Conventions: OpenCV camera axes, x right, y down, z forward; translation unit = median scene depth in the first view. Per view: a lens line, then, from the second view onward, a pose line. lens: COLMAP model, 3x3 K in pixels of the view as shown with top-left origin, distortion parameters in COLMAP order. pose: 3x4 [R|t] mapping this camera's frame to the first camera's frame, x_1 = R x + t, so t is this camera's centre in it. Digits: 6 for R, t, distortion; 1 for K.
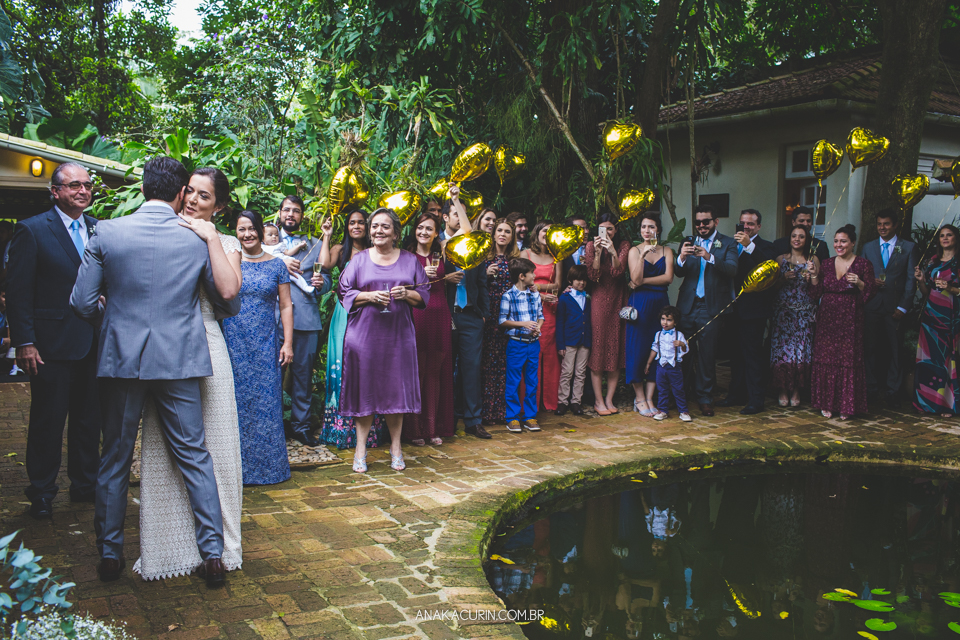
lens RADIAL K [[936.9, 0, 483.7], [0, 936.9, 318.6], [0, 0, 1]] dist [-0.105530, 0.144767]
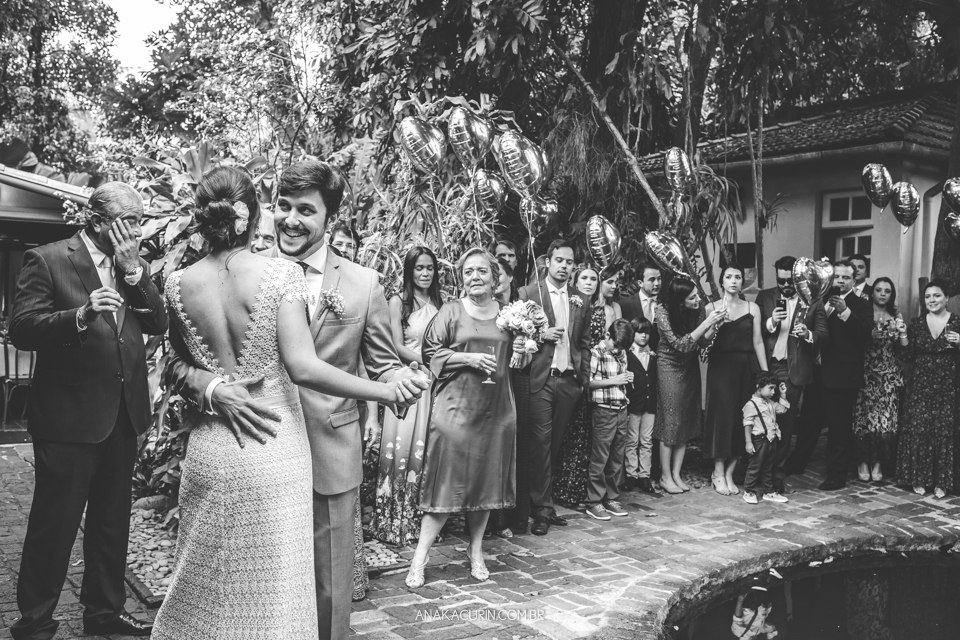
lens RADIAL K [[925.0, 0, 480.0], [0, 925.0, 320.0], [0, 0, 1]] dist [-0.102526, 0.134693]
pose [[0.996659, 0.015866, 0.080115, -0.121661], [-0.011887, 0.998684, -0.049898, -0.011845], [-0.080801, 0.048779, 0.995536, 0.161130]]
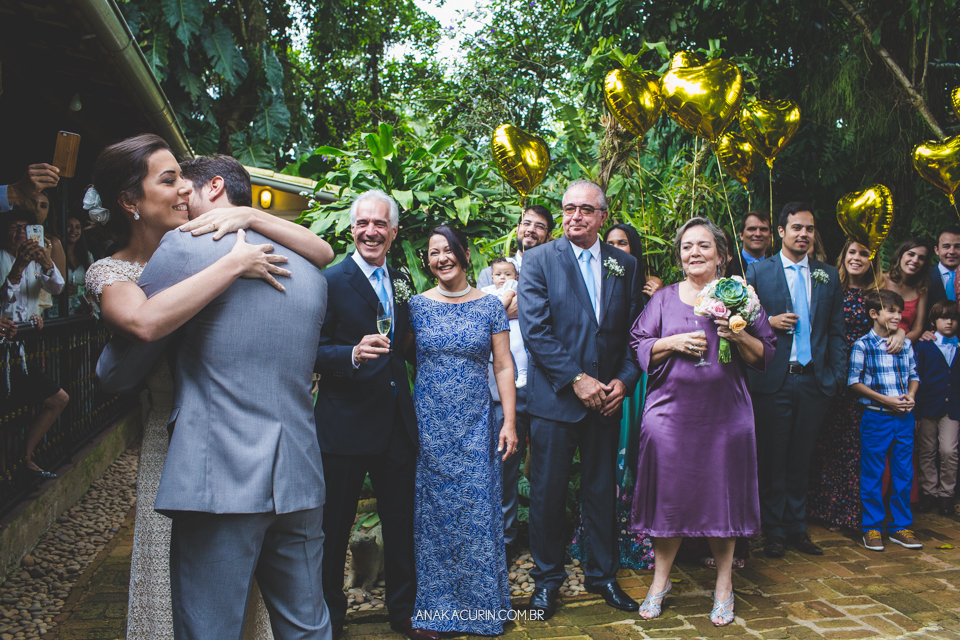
lens RADIAL K [[925.0, 0, 480.0], [0, 925.0, 320.0], [0, 0, 1]] dist [-0.102526, 0.134693]
pose [[0.956332, -0.010769, -0.292084, -0.030746], [0.000581, 0.999389, -0.034945, -0.017675], [0.292282, 0.033250, 0.955754, 0.257271]]
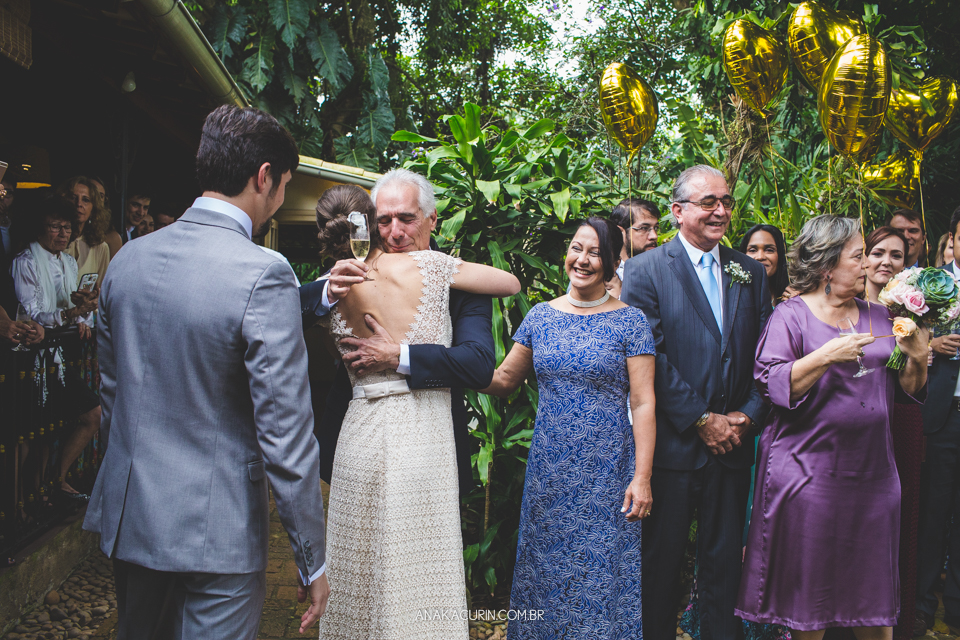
lens RADIAL K [[925.0, 0, 480.0], [0, 925.0, 320.0], [0, 0, 1]] dist [-0.102526, 0.134693]
pose [[0.915966, 0.008367, -0.401169, -0.053814], [-0.028938, 0.998557, -0.045245, -0.023855], [0.400211, 0.053052, 0.914886, 0.350224]]
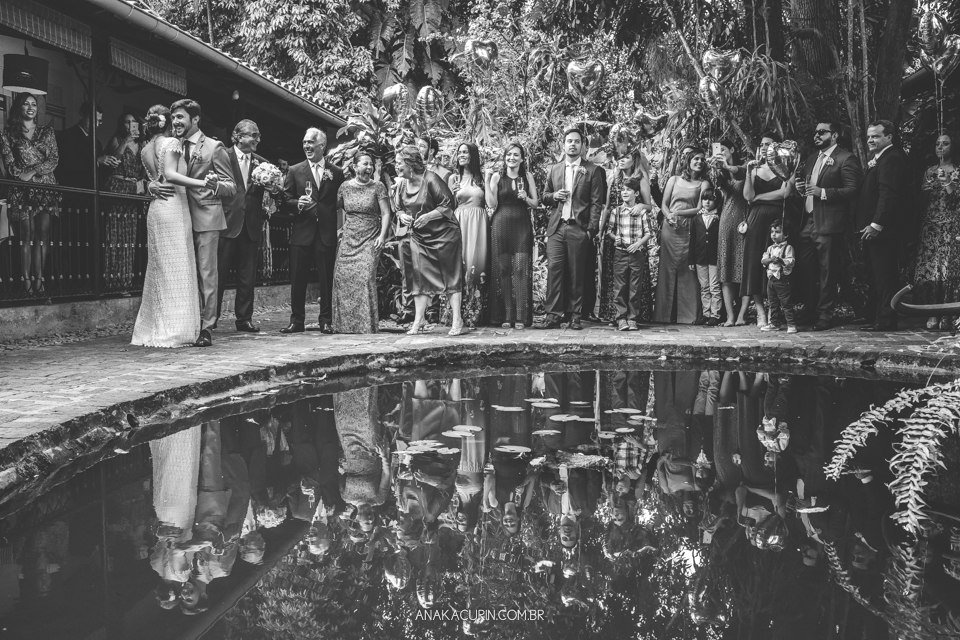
lens RADIAL K [[917.0, 0, 477.4], [0, 917.0, 318.5], [0, 0, 1]] dist [-0.100717, 0.136908]
pose [[0.784839, 0.025450, -0.619177, 0.550194], [-0.032250, 0.999480, 0.000202, 0.103288], [0.618860, 0.019810, 0.785251, 0.011167]]
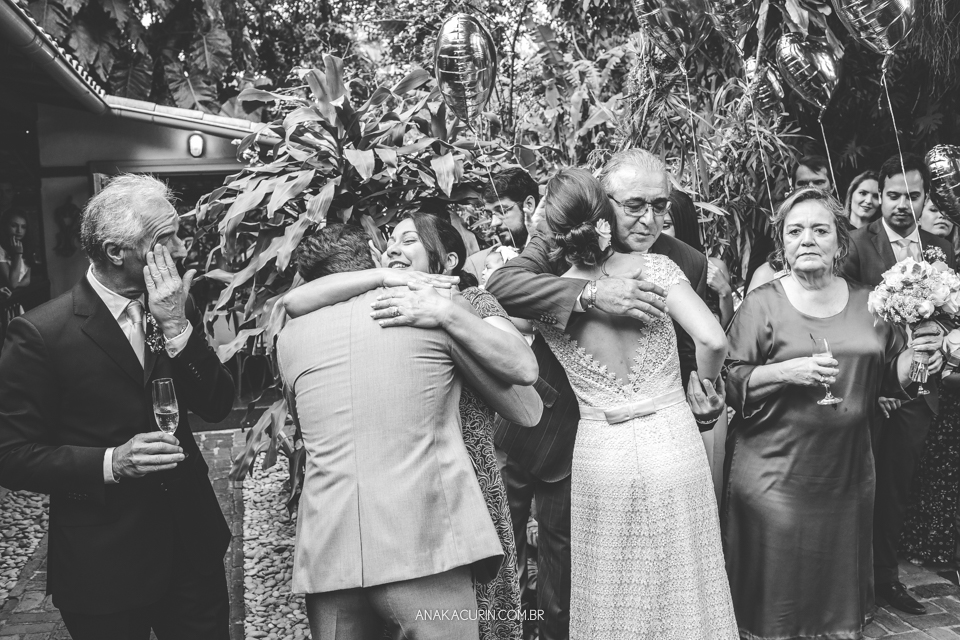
lens RADIAL K [[925.0, 0, 480.0], [0, 925.0, 320.0], [0, 0, 1]] dist [-0.102526, 0.134693]
pose [[0.967099, -0.018549, -0.253722, -0.089512], [0.031581, 0.998377, 0.047385, -0.060458], [0.252431, -0.053839, 0.966116, 0.403430]]
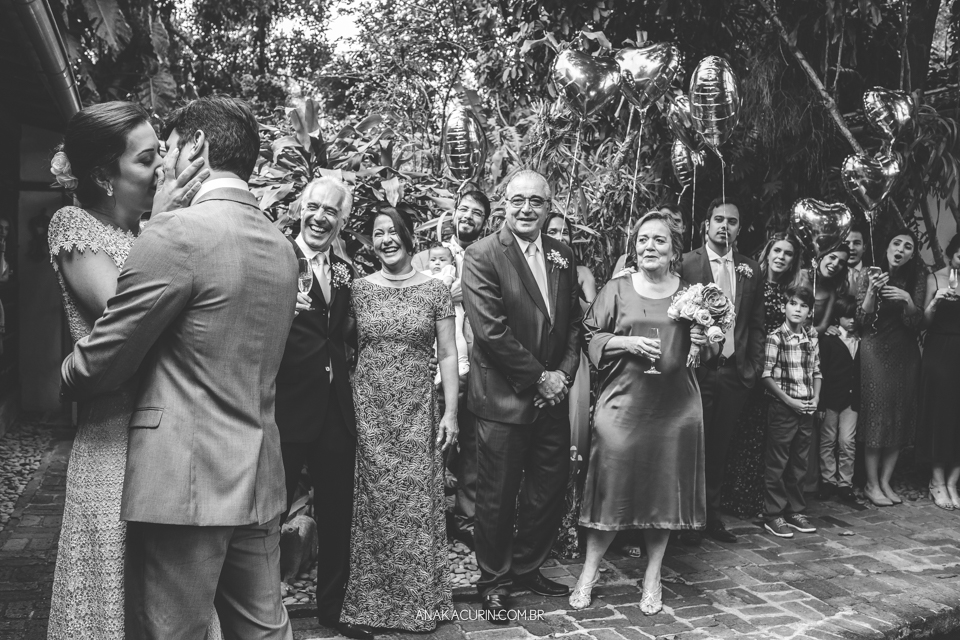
lens RADIAL K [[925.0, 0, 480.0], [0, 925.0, 320.0], [0, 0, 1]] dist [-0.102526, 0.134693]
pose [[0.986467, 0.015681, -0.163207, -0.063210], [-0.018996, 0.999643, -0.018773, -0.019123], [0.162854, 0.021619, 0.986413, 0.261267]]
